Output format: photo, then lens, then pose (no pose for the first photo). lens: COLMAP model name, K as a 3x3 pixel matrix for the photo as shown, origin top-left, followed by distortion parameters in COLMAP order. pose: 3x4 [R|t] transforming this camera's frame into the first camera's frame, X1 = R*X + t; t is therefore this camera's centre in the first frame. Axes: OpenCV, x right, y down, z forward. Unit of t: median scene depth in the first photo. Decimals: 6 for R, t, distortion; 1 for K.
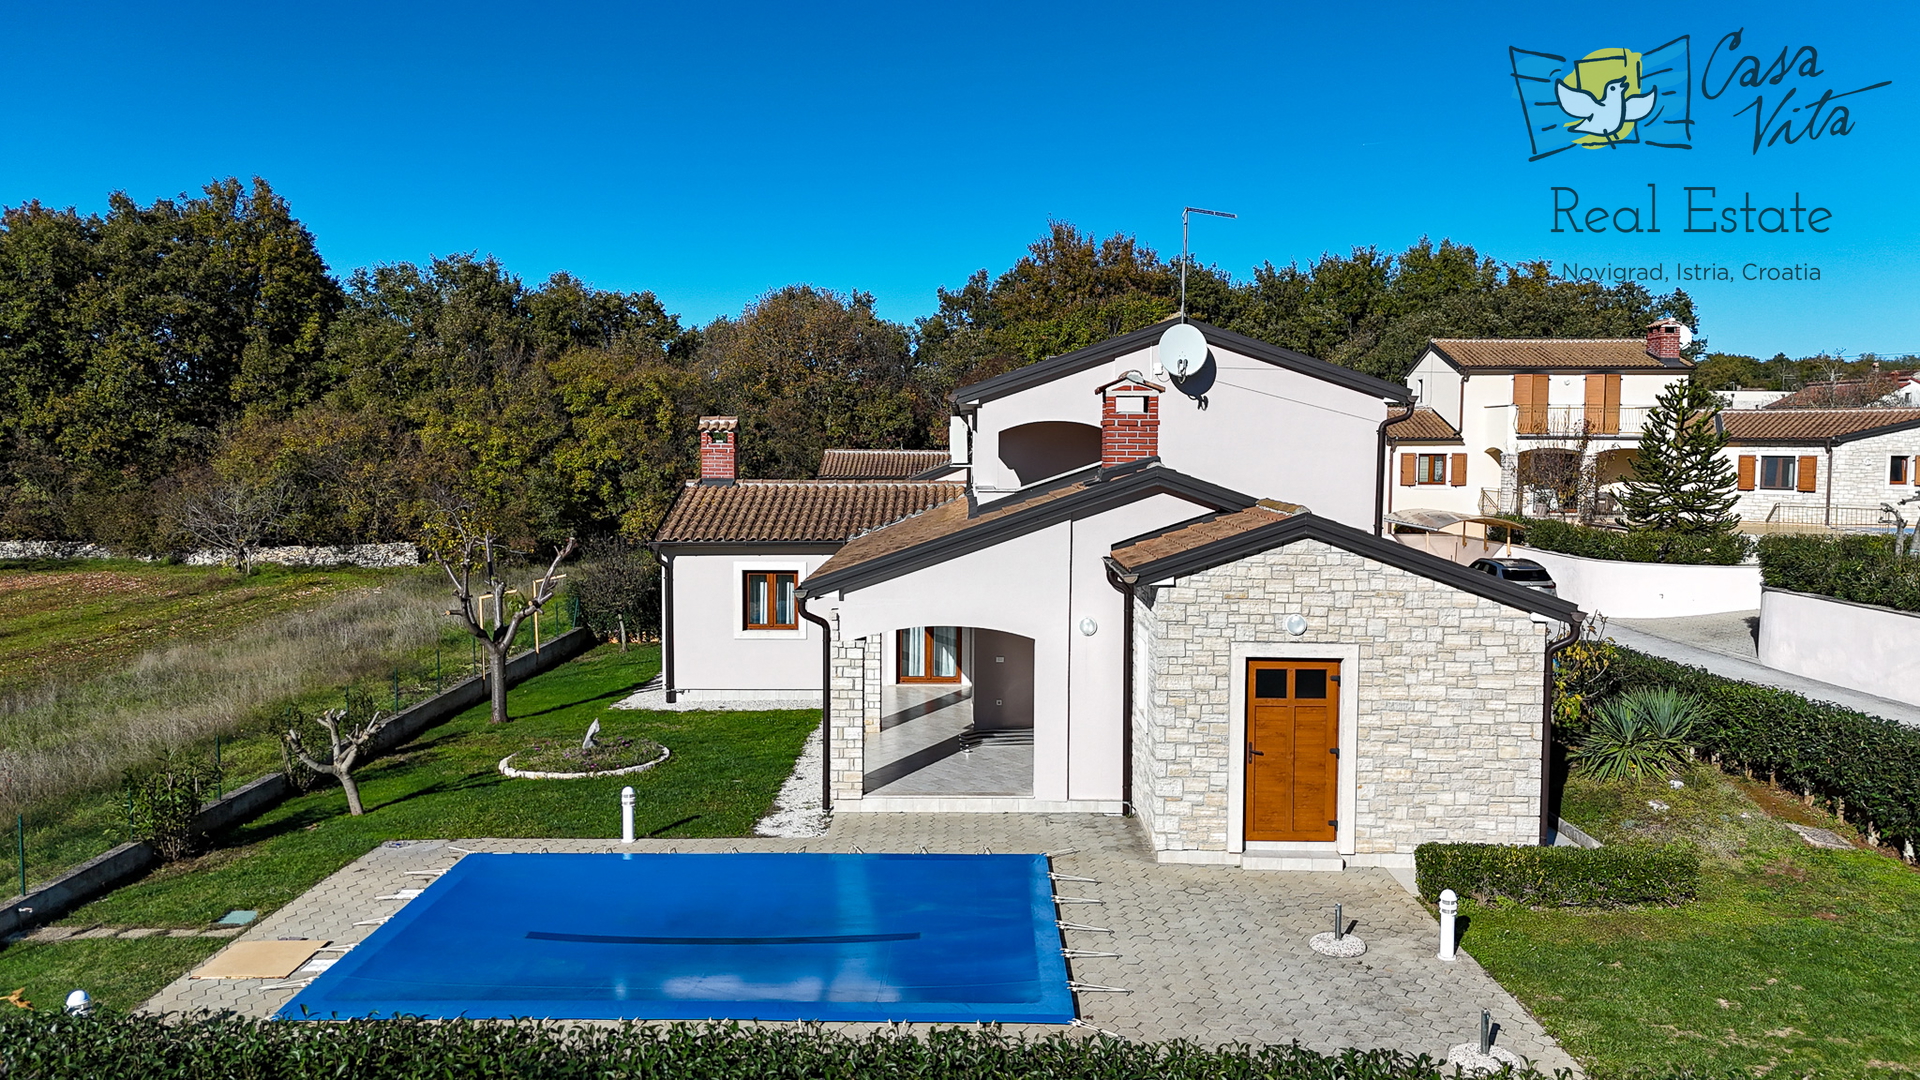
lens RADIAL K [[1413.8, 0, 965.5], [0, 1413.8, 535.8], [0, 0, 1]] dist [0.080875, -0.078576]
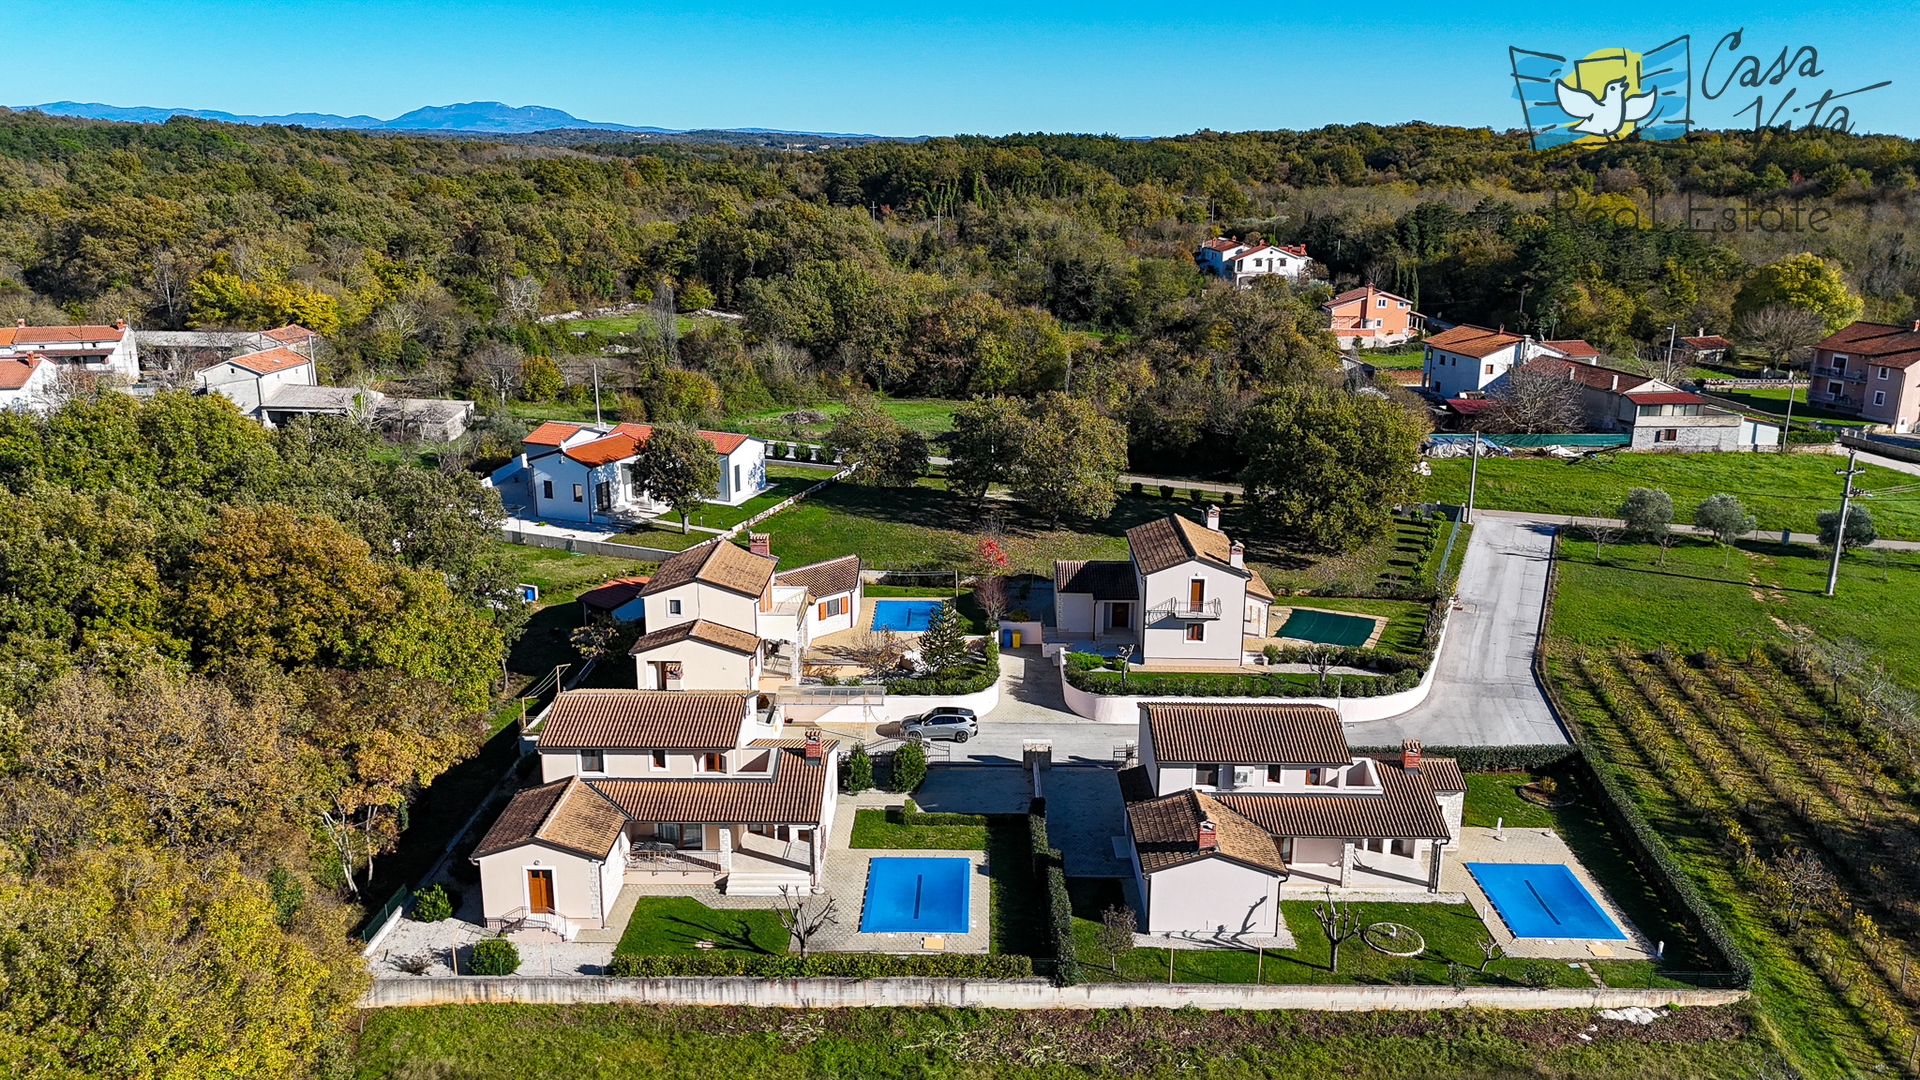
lens RADIAL K [[1413.8, 0, 953.9], [0, 1413.8, 541.3], [0, 0, 1]] dist [0.080875, -0.078576]
pose [[0.005657, -0.268797, 0.963180, -2.729679], [0.060926, 0.961499, 0.267970, -1.382536], [-0.998126, 0.057166, 0.021816, 1.728801]]
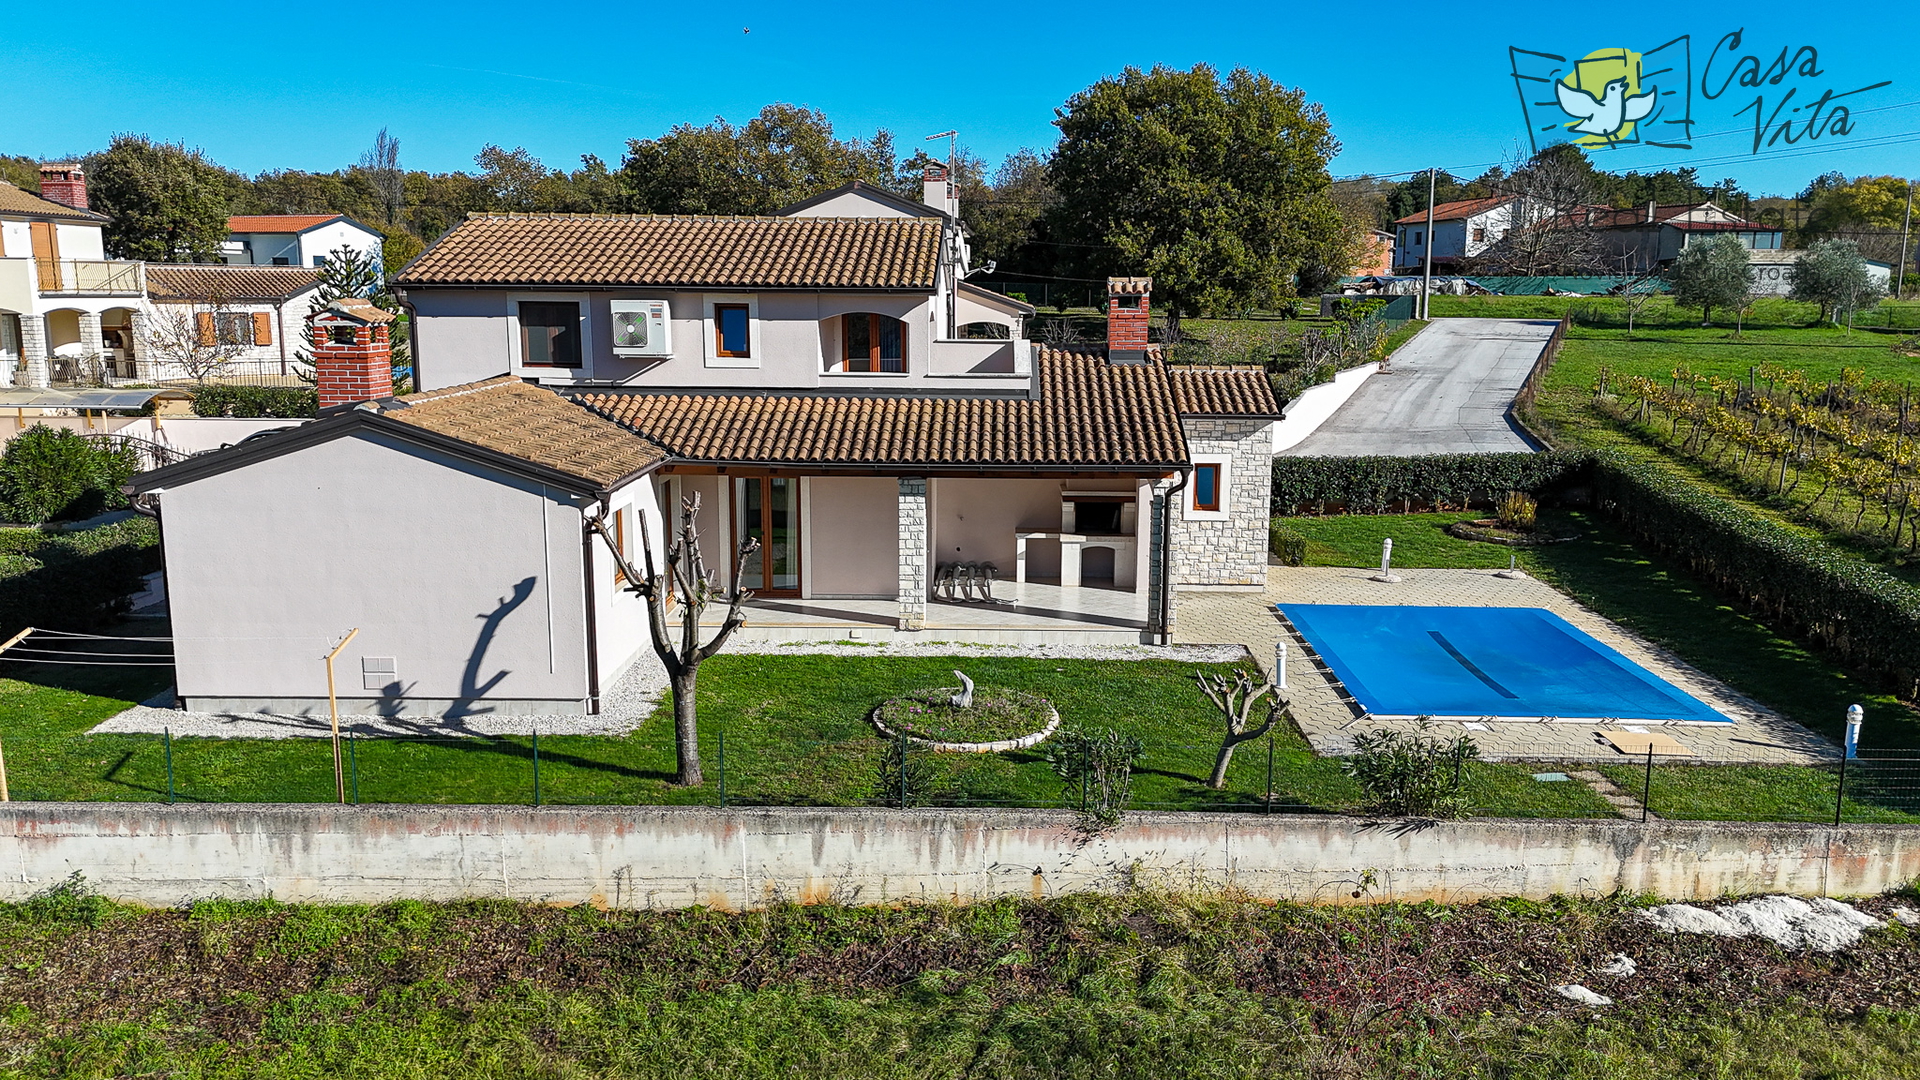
lens RADIAL K [[1413.8, 0, 957.9], [0, 1413.8, 536.3], [0, 0, 1]] dist [0.080875, -0.078576]
pose [[0.029176, -0.176970, 0.983784, -1.075283], [0.061128, 0.982676, 0.174958, -0.101265], [-0.997703, 0.055032, 0.039489, 0.948061]]
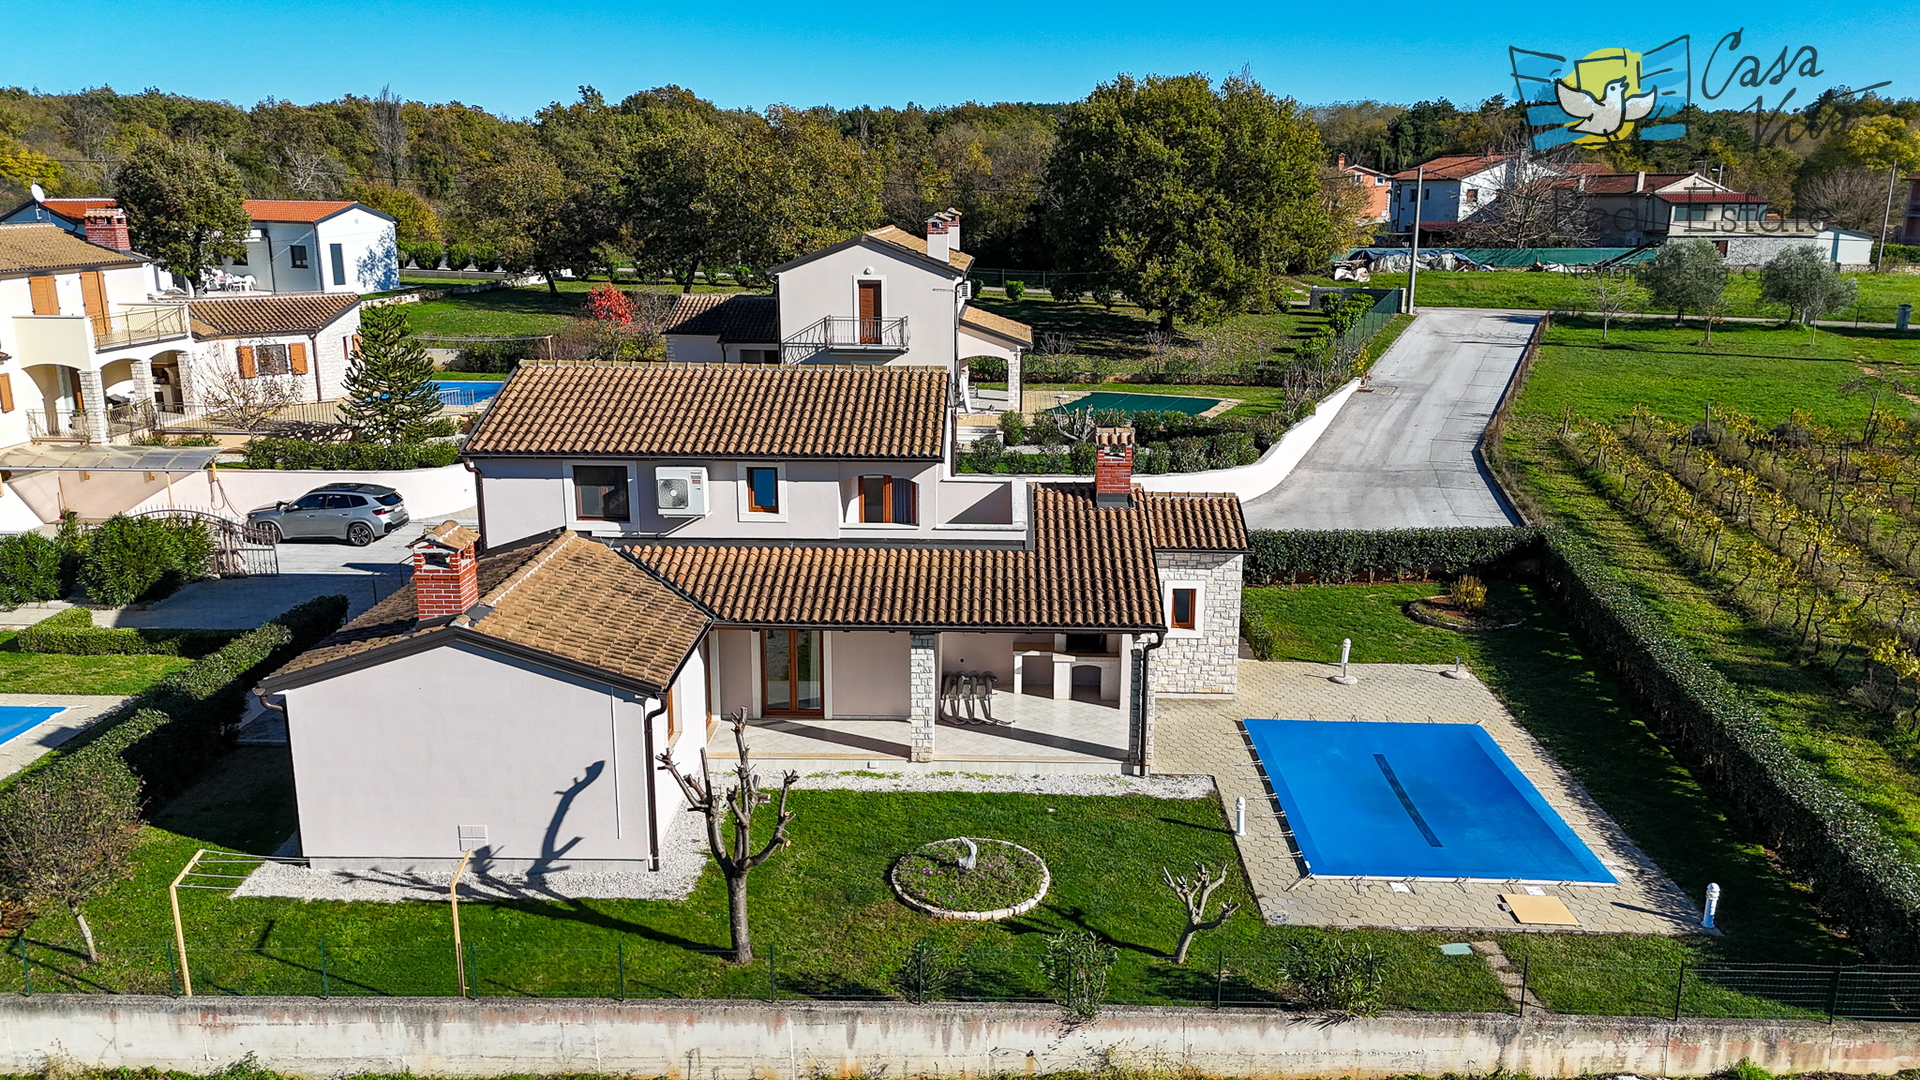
lens RADIAL K [[1413.8, 0, 958.4], [0, 1413.8, 536.0], [0, 0, 1]] dist [0.080875, -0.078576]
pose [[0.027843, -0.242063, 0.969861, -1.174811], [0.061872, 0.968794, 0.240021, -0.319662], [-0.997696, 0.053325, 0.041951, 0.936378]]
